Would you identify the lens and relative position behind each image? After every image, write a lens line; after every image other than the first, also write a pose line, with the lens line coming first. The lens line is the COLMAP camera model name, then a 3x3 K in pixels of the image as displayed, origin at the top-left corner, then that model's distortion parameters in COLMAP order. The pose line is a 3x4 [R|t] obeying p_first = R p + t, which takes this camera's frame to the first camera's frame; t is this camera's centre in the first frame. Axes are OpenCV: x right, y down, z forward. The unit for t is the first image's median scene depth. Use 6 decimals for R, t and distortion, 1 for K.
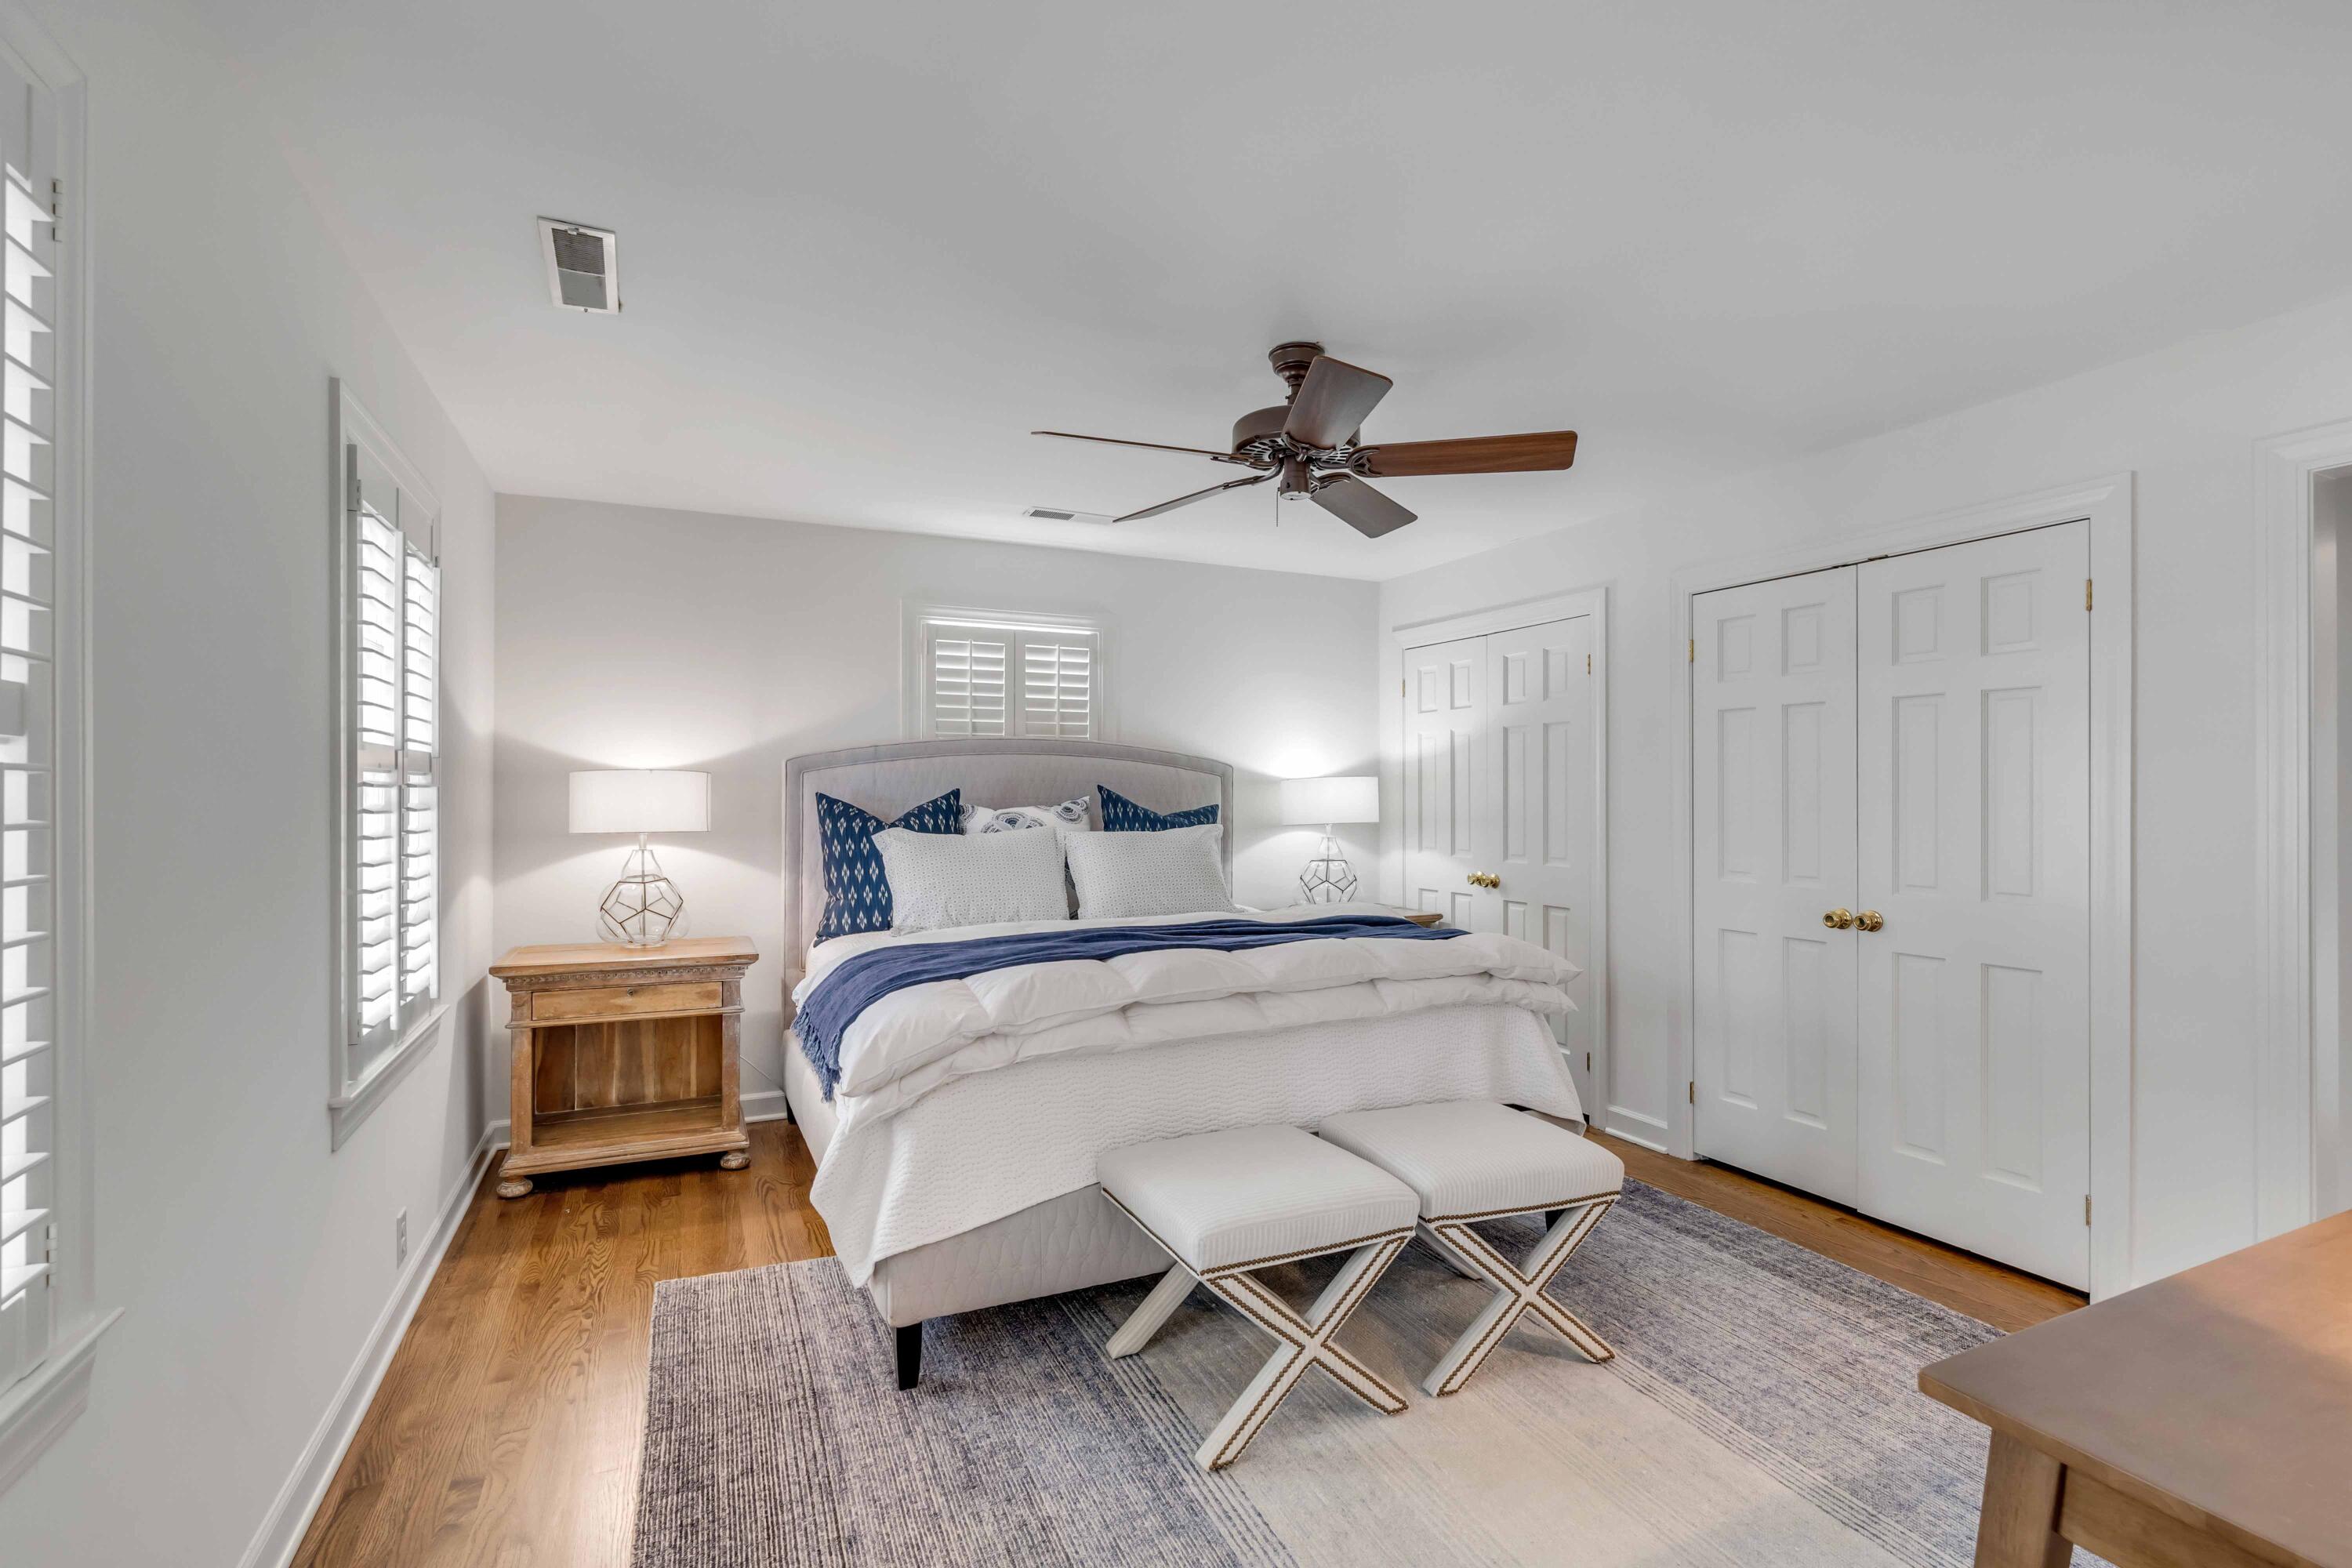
lens RADIAL K [[1105.8, 0, 1174.3], [0, 1105.8, 795.9], [0, 0, 1]] dist [-0.000442, 0.000918]
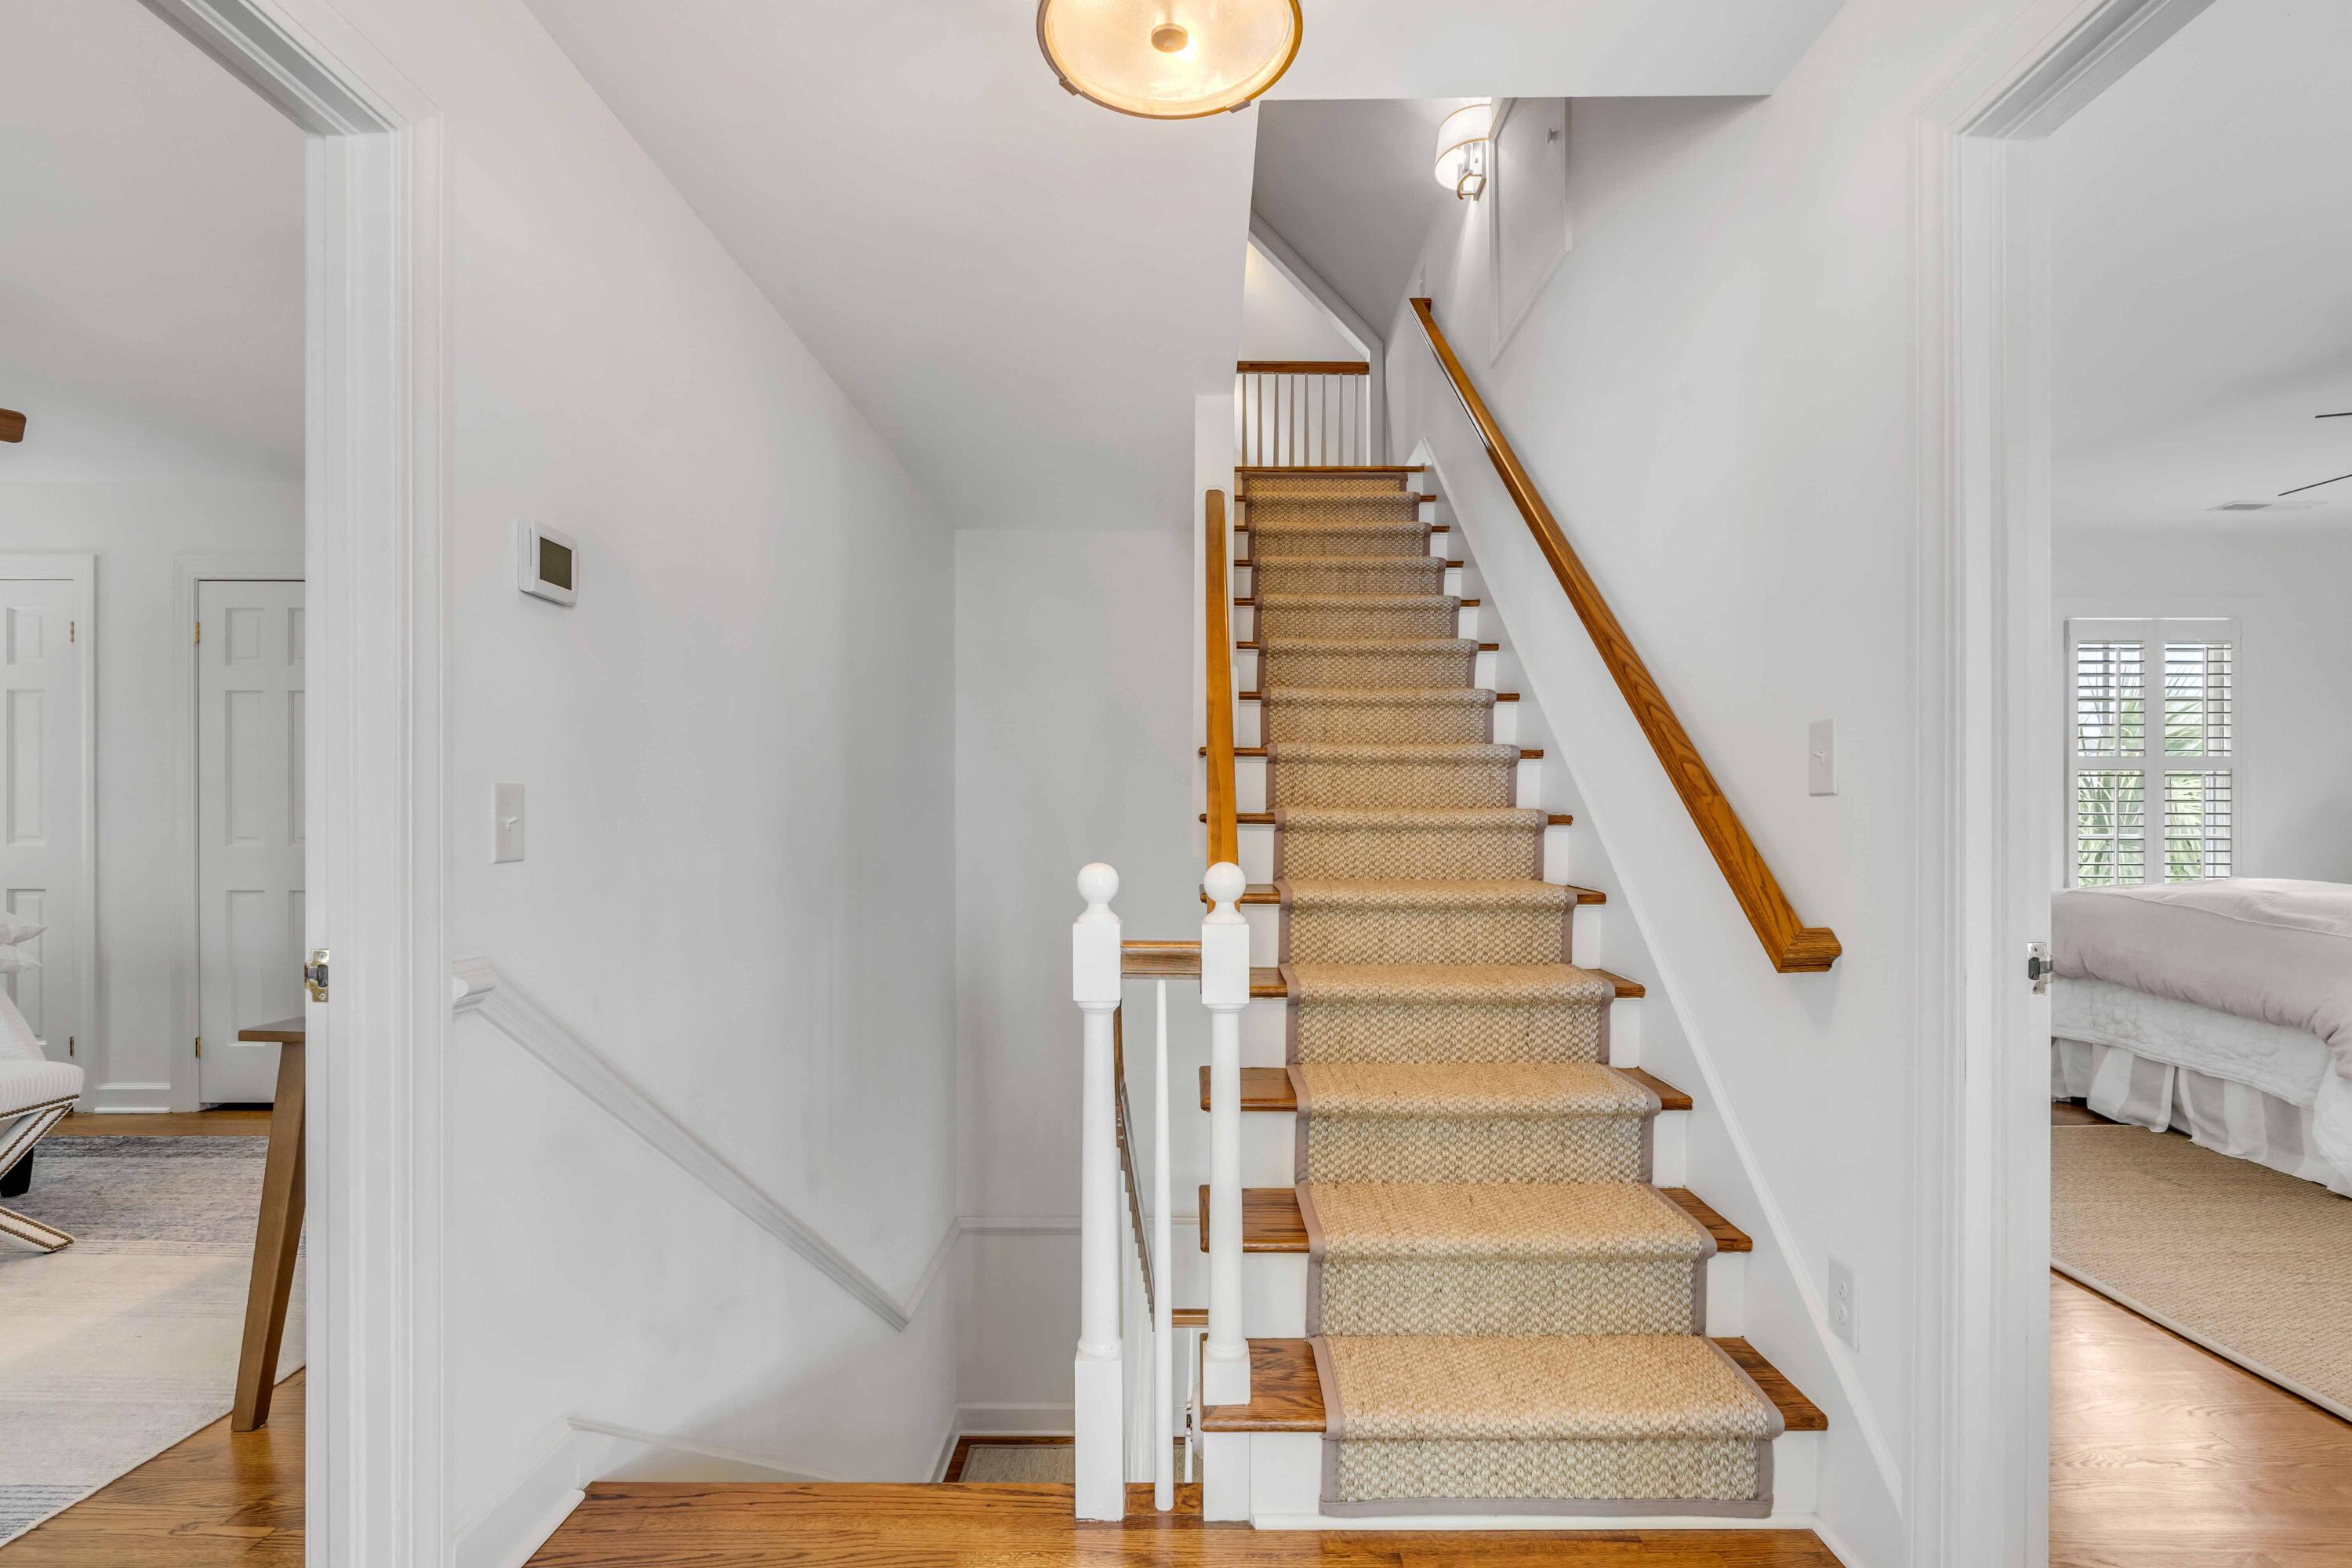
lens RADIAL K [[1105.8, 0, 1186.8], [0, 1105.8, 804.2], [0, 0, 1]] dist [-0.000442, 0.000918]
pose [[0.431022, -0.002901, 0.902337, -0.086848], [0.001167, 0.999996, 0.002658, 0.033583], [-0.902341, -0.000093, 0.431023, -0.336381]]
